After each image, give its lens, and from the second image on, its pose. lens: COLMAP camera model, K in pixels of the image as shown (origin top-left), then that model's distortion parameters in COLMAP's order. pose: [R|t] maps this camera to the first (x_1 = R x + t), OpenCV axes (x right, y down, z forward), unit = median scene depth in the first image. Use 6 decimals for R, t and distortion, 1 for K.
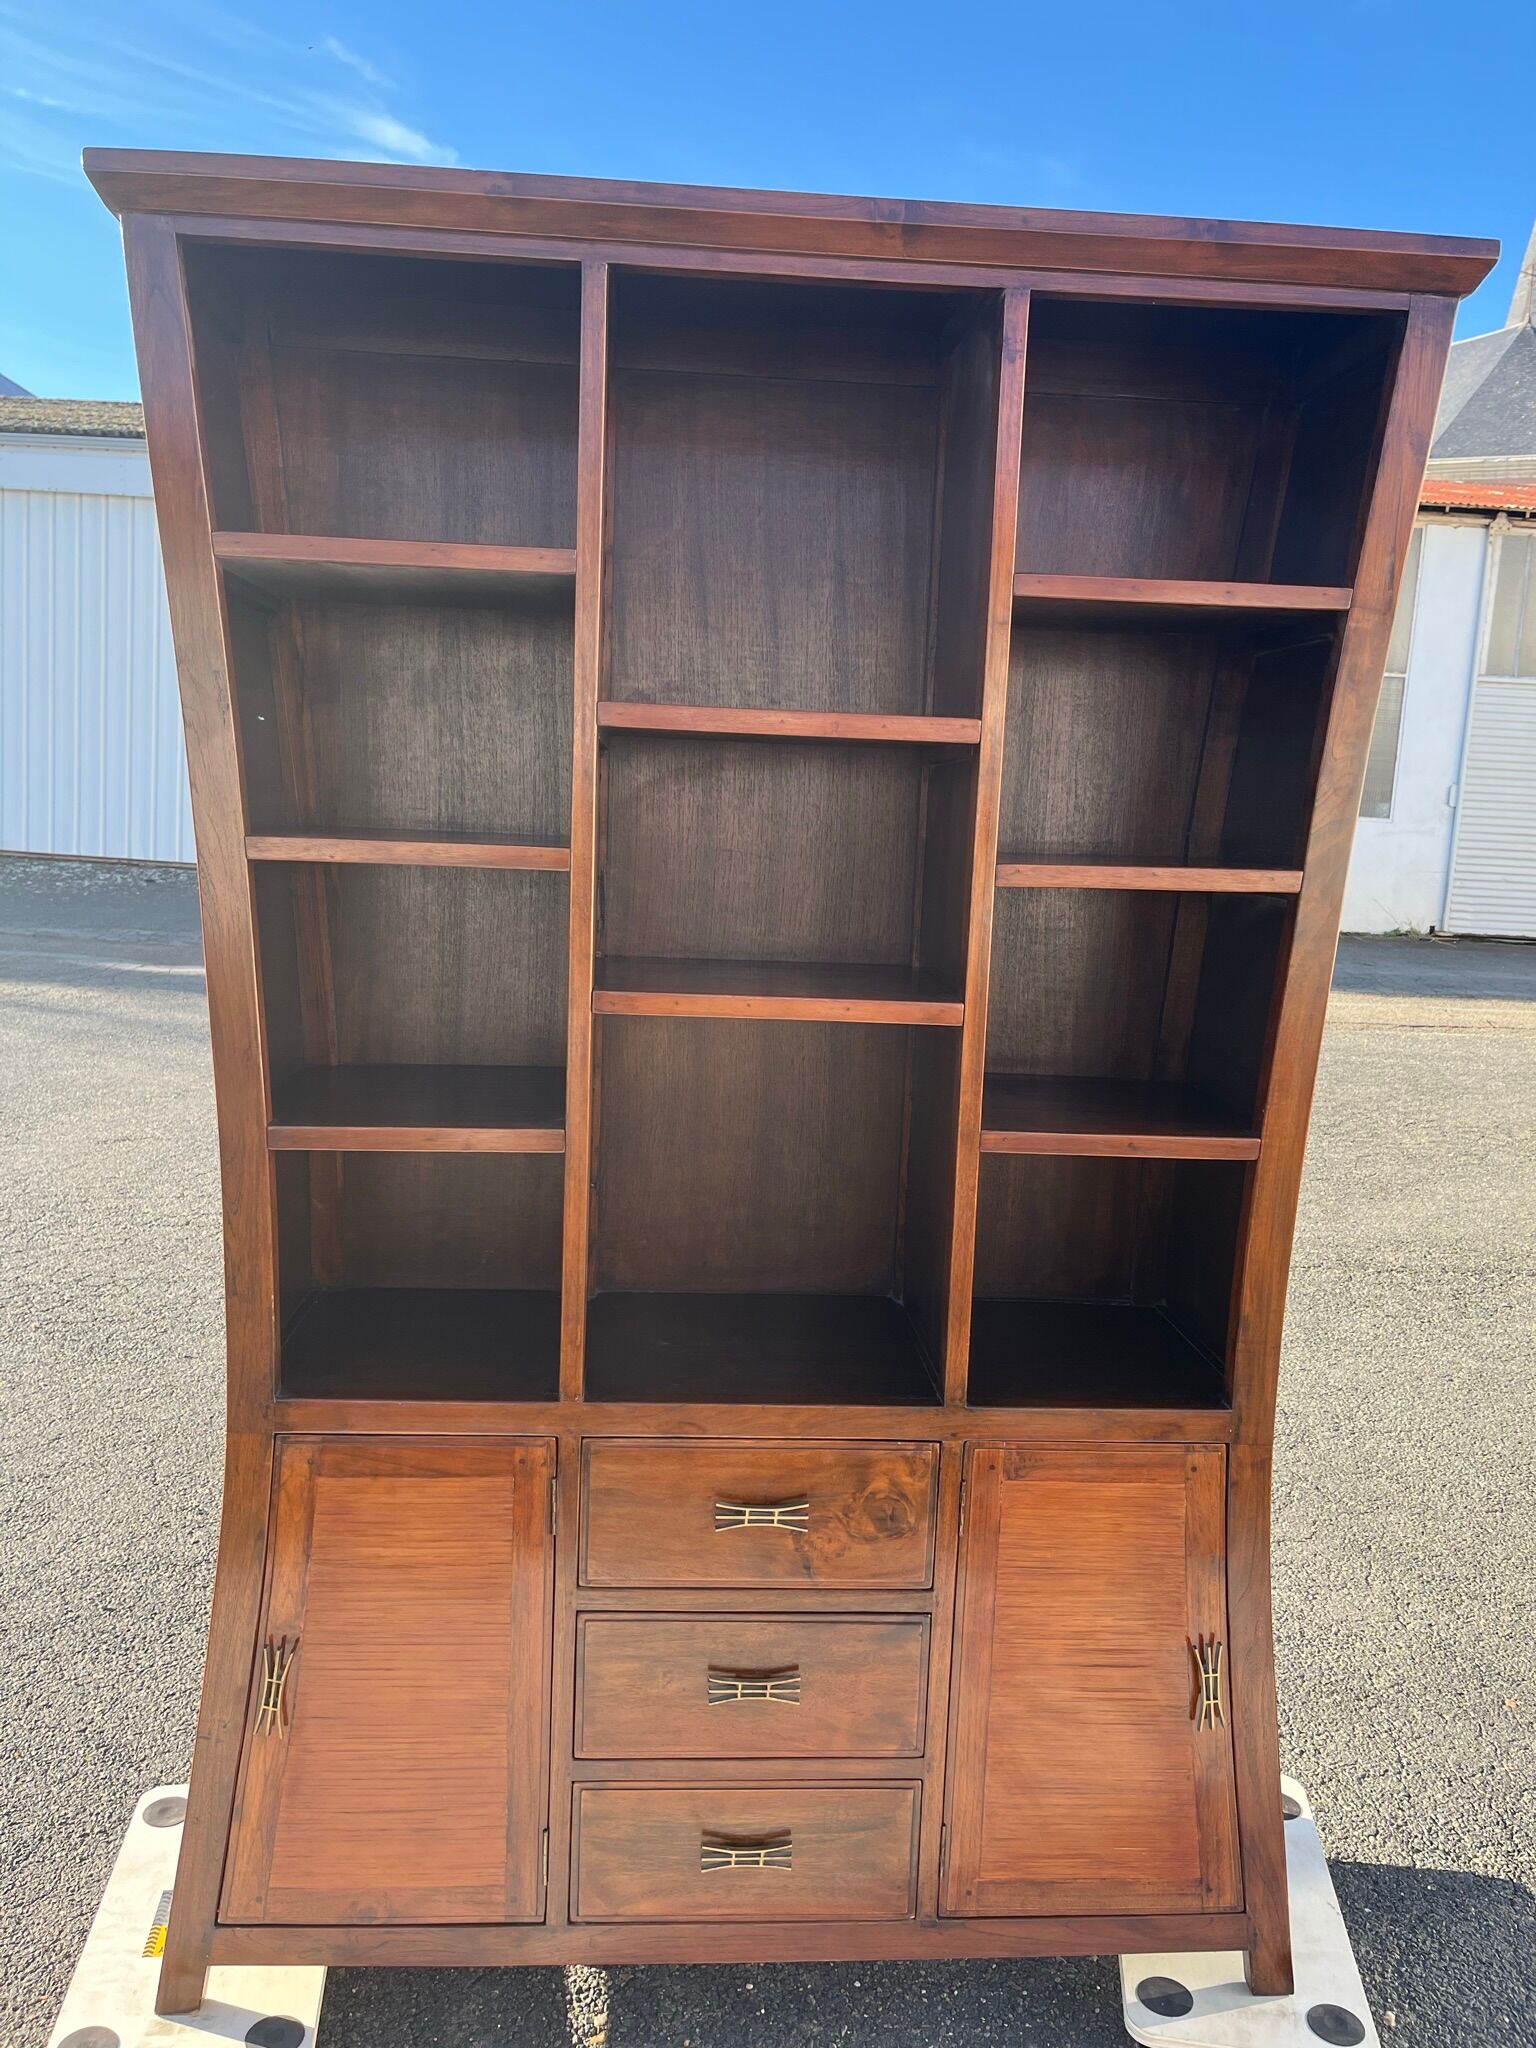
lens RADIAL K [[1564.0, 0, 760.4], [0, 1564.0, 1024.5], [0, 0, 1]] dist [0.047332, -0.064298]
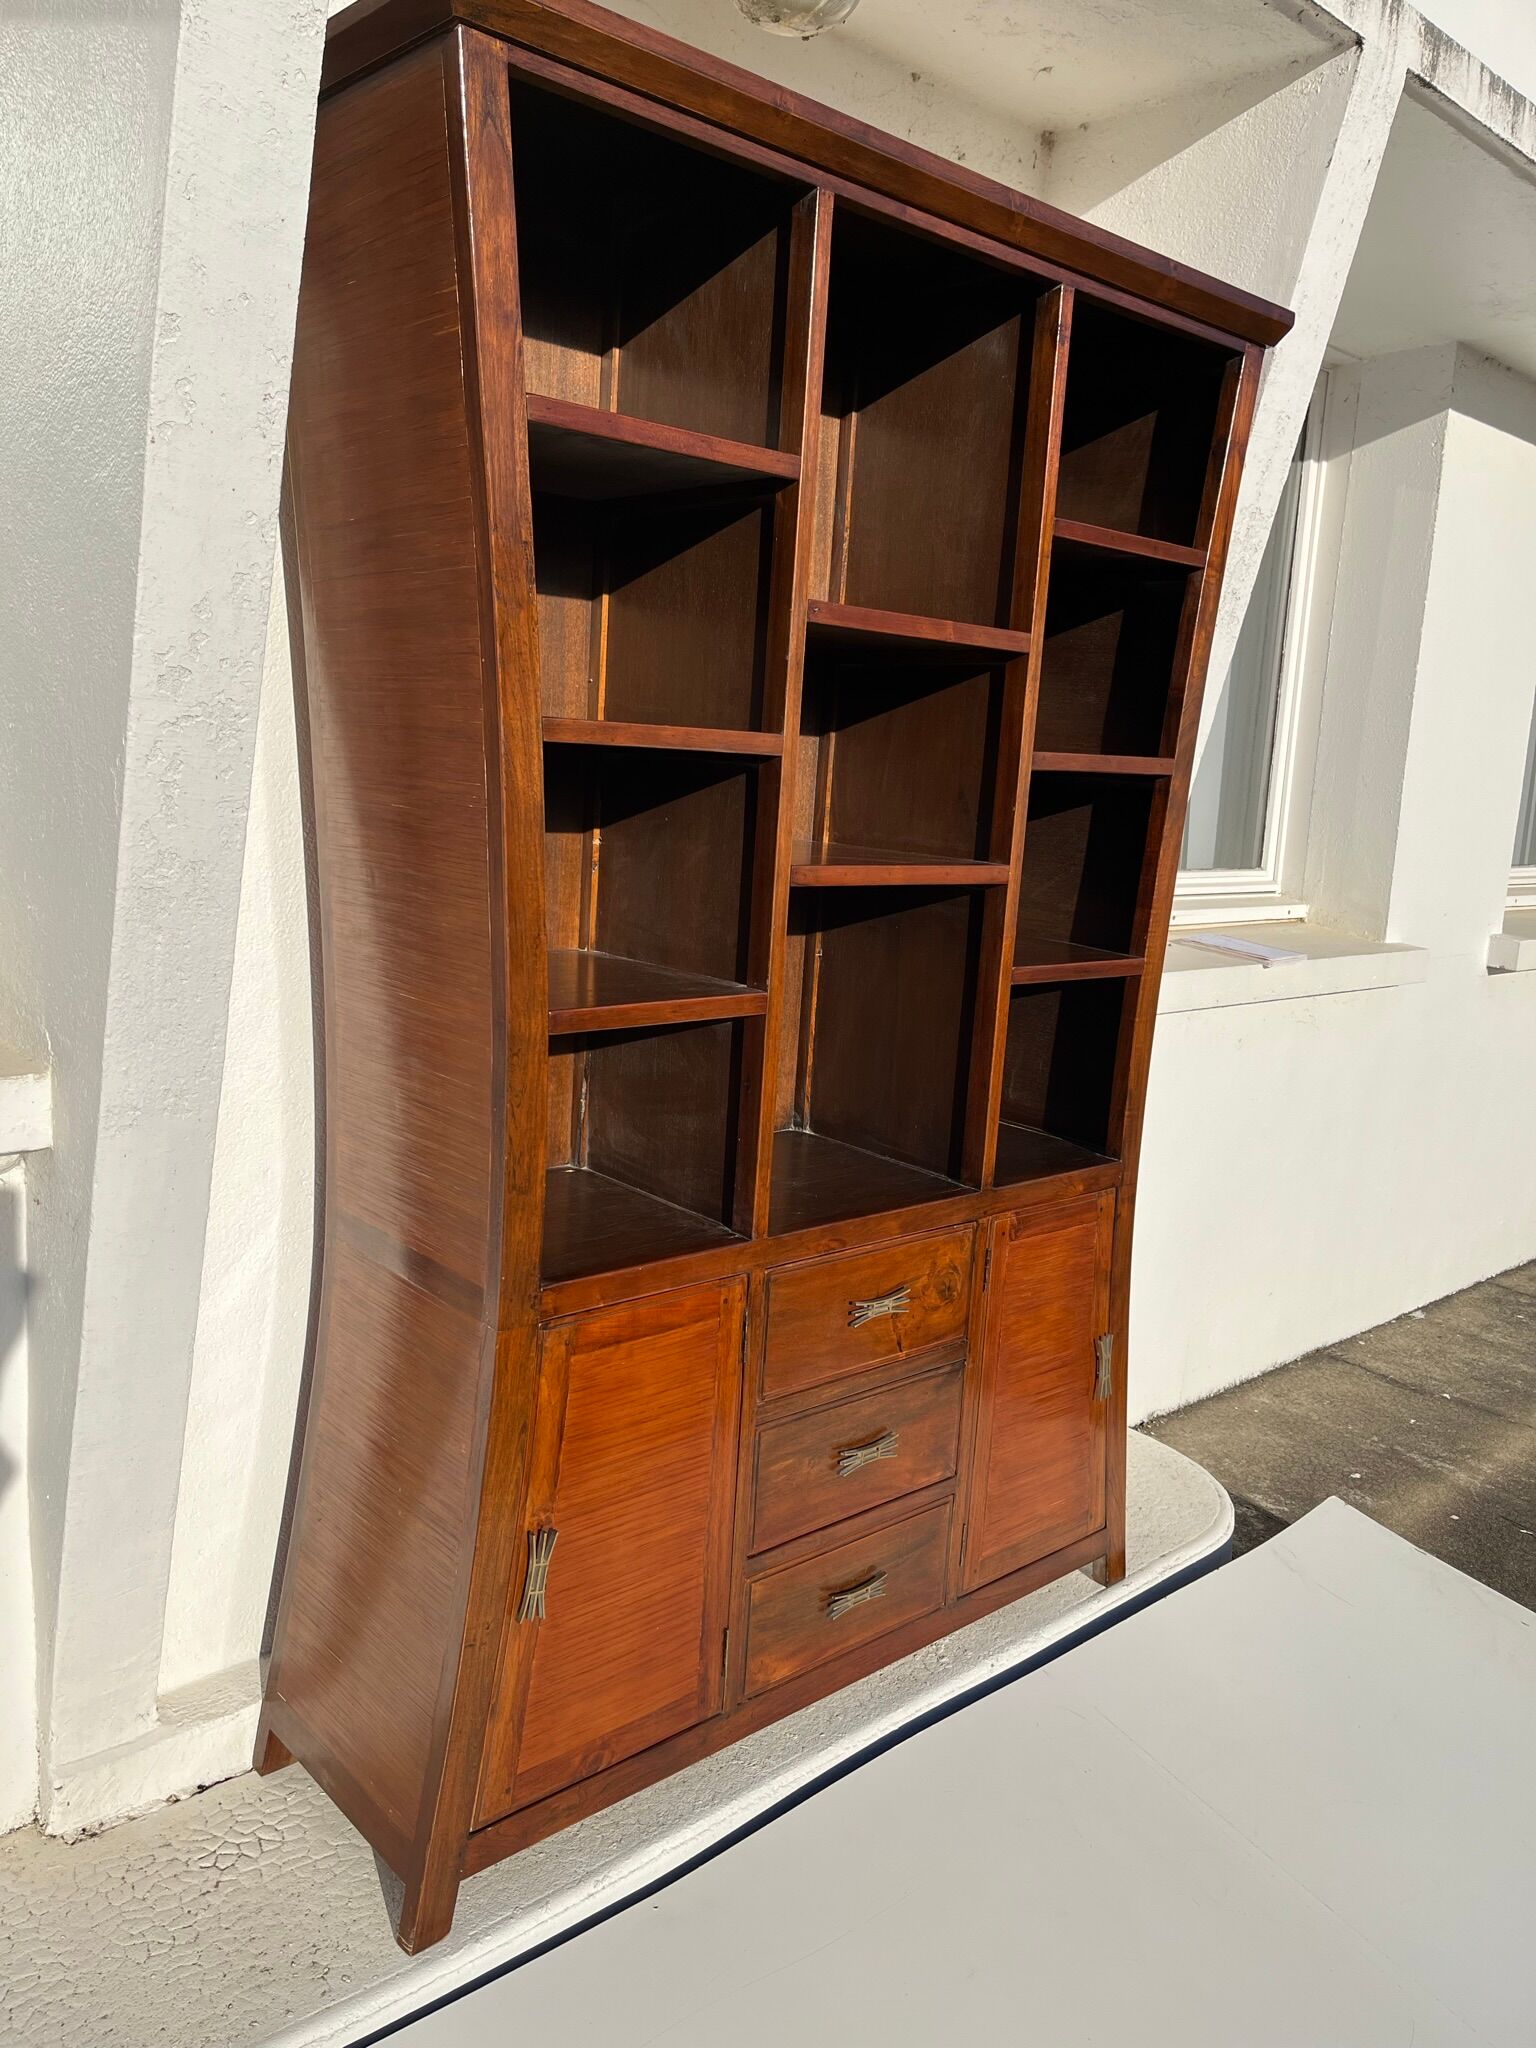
lens RADIAL K [[1571.0, 0, 763.1], [0, 1571.0, 1014.3], [0, 0, 1]] dist [0.044786, -0.045864]
pose [[0.786517, -0.093765, 0.610409, -0.753324], [0.051418, 0.994917, 0.086577, -0.012957], [-0.615425, -0.036708, 0.787340, 0.127156]]
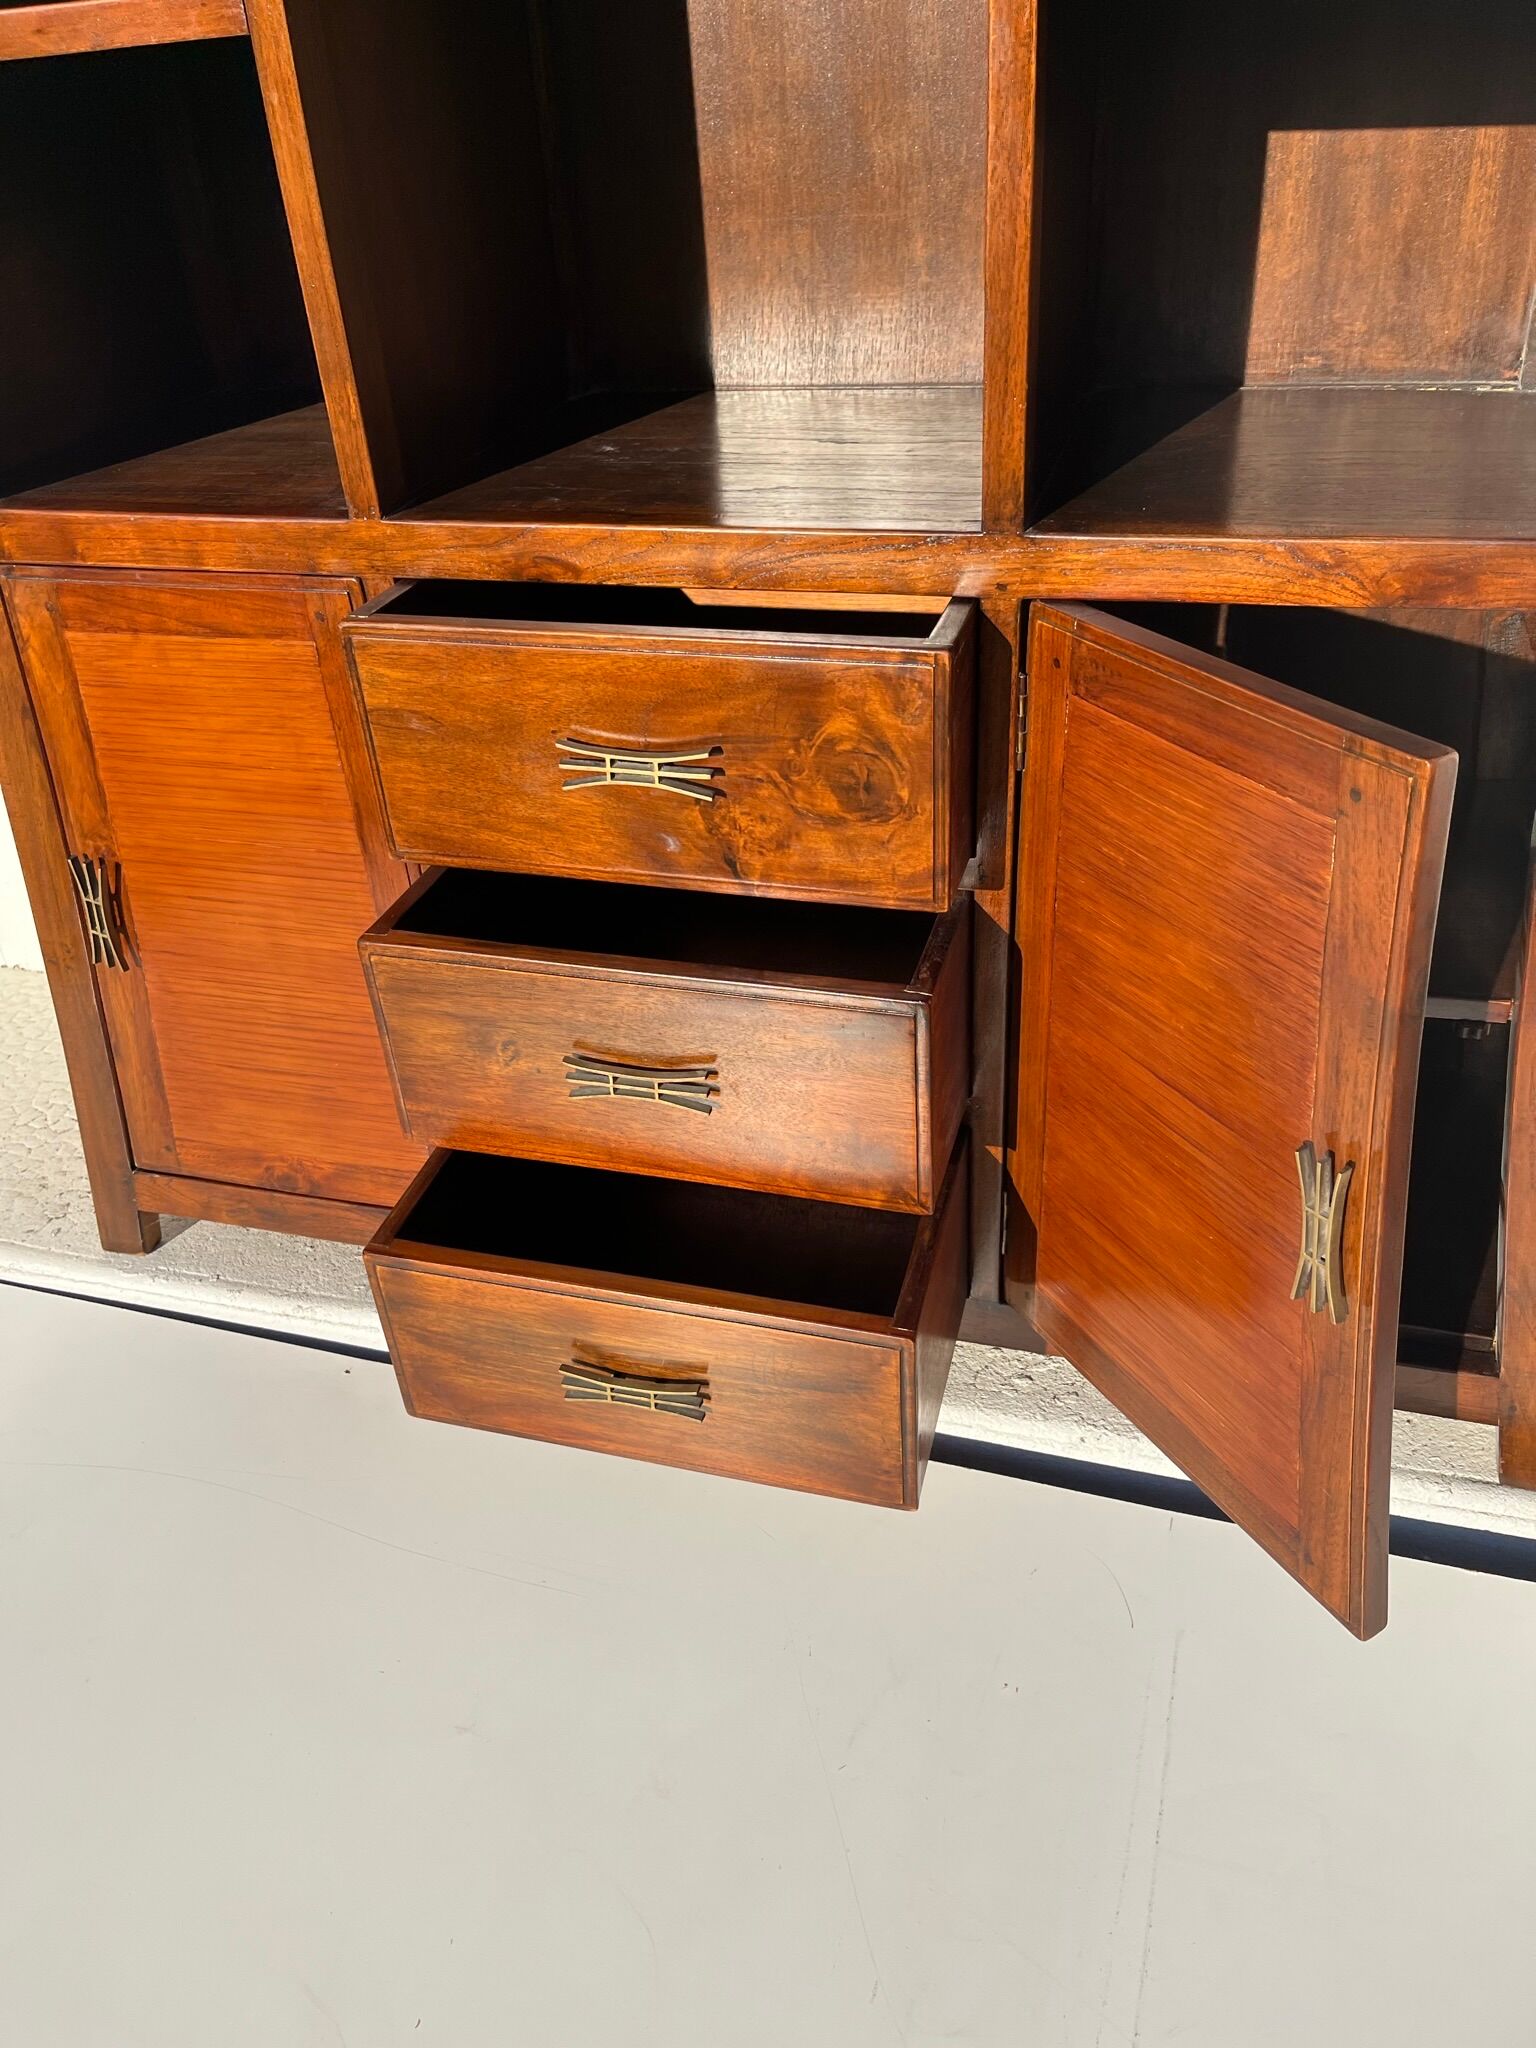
lens RADIAL K [[1548.8, 0, 751.9], [0, 1548.8, 1000.8], [0, 0, 1]] dist [0.022526, 0.000814]
pose [[0.933357, 0.104223, -0.343485, 0.238147], [0.050913, 0.908805, 0.414104, 0.161871], [0.355320, -0.403994, 0.842933, 0.450518]]
